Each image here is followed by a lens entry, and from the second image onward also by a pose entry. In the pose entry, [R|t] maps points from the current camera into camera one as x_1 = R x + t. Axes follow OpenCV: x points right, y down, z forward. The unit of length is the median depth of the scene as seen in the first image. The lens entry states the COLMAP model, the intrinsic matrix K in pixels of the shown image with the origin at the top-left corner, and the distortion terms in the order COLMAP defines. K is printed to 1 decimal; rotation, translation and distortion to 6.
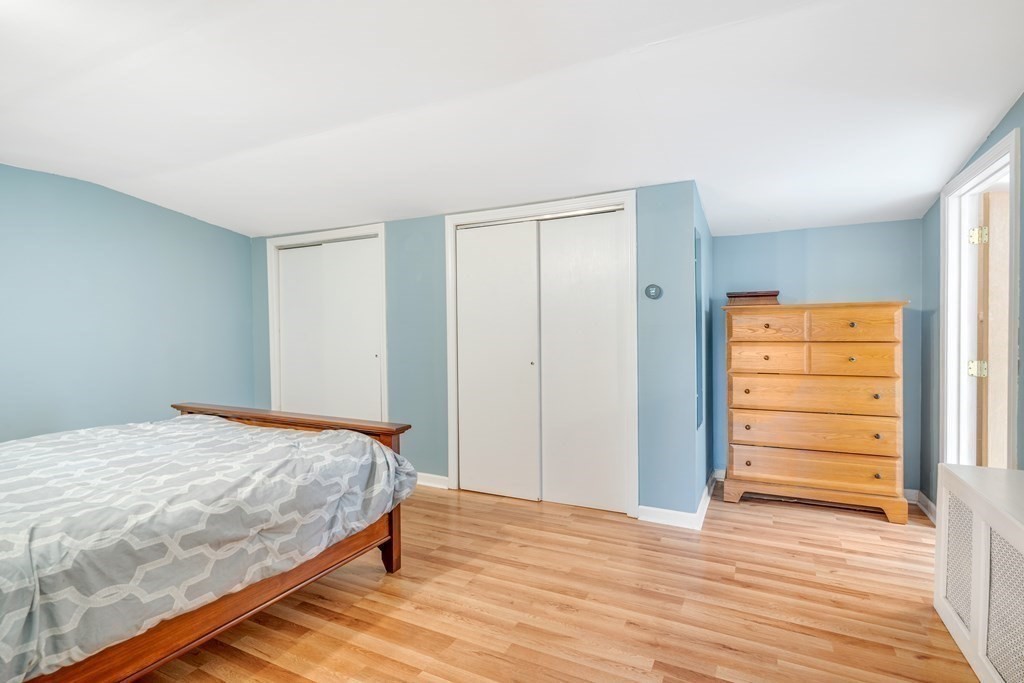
lens RADIAL K [[464.9, 0, 516.5], [0, 464.9, 337.3], [0, 0, 1]] dist [-0.004693, 0.001943]
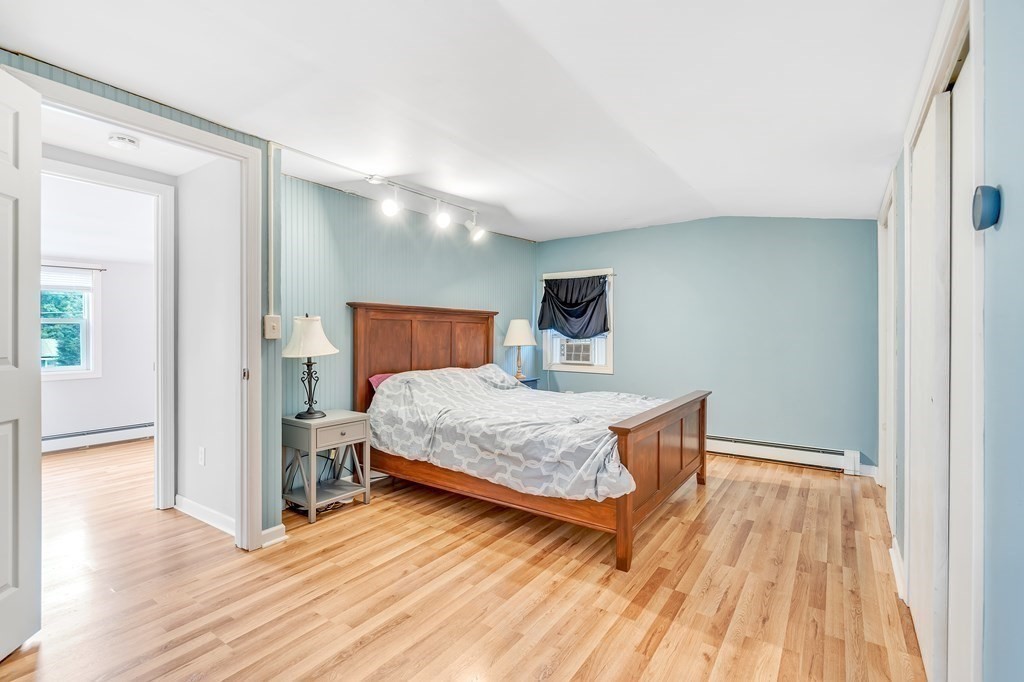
lens RADIAL K [[508.8, 0, 501.6], [0, 508.8, 336.7], [0, 0, 1]] dist [-0.001243, 0.000521]
pose [[-0.157289, 0.022969, -0.987285, 1.069395], [-0.007291, 0.999675, 0.024419, -0.031586], [0.987526, 0.011039, -0.157070, 1.144577]]
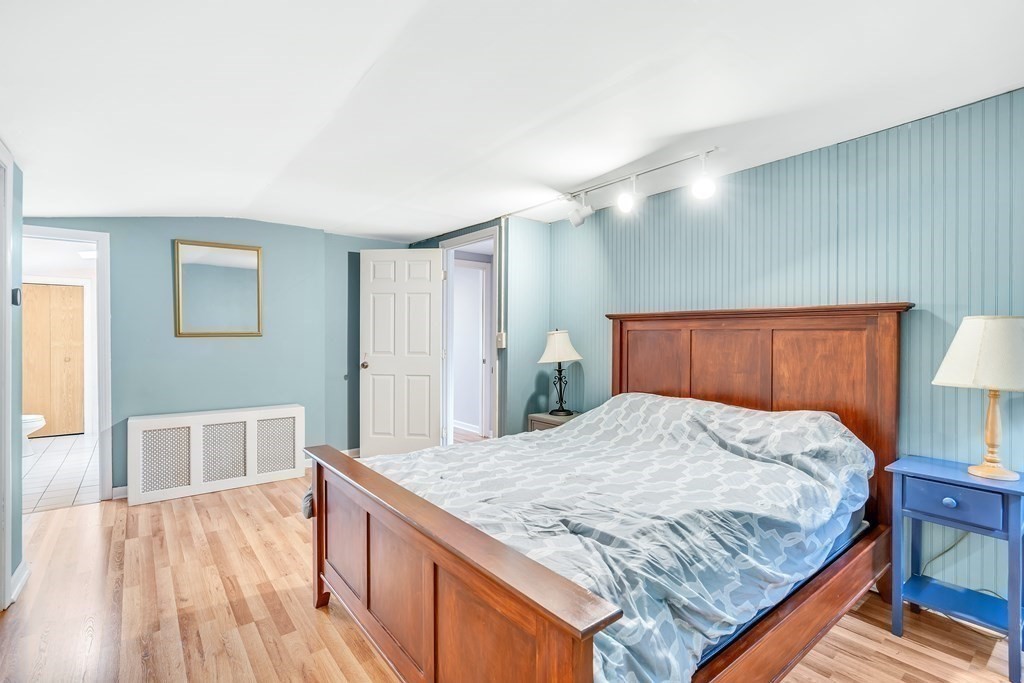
lens RADIAL K [[464.9, 0, 511.6], [0, 464.9, 345.6], [0, 0, 1]] dist [-0.004693, 0.001943]
pose [[-0.896104, 0.010516, 0.443720, -1.293251], [0.023288, 0.999456, 0.023343, -0.044083], [-0.443233, 0.031251, -0.895861, 2.081282]]
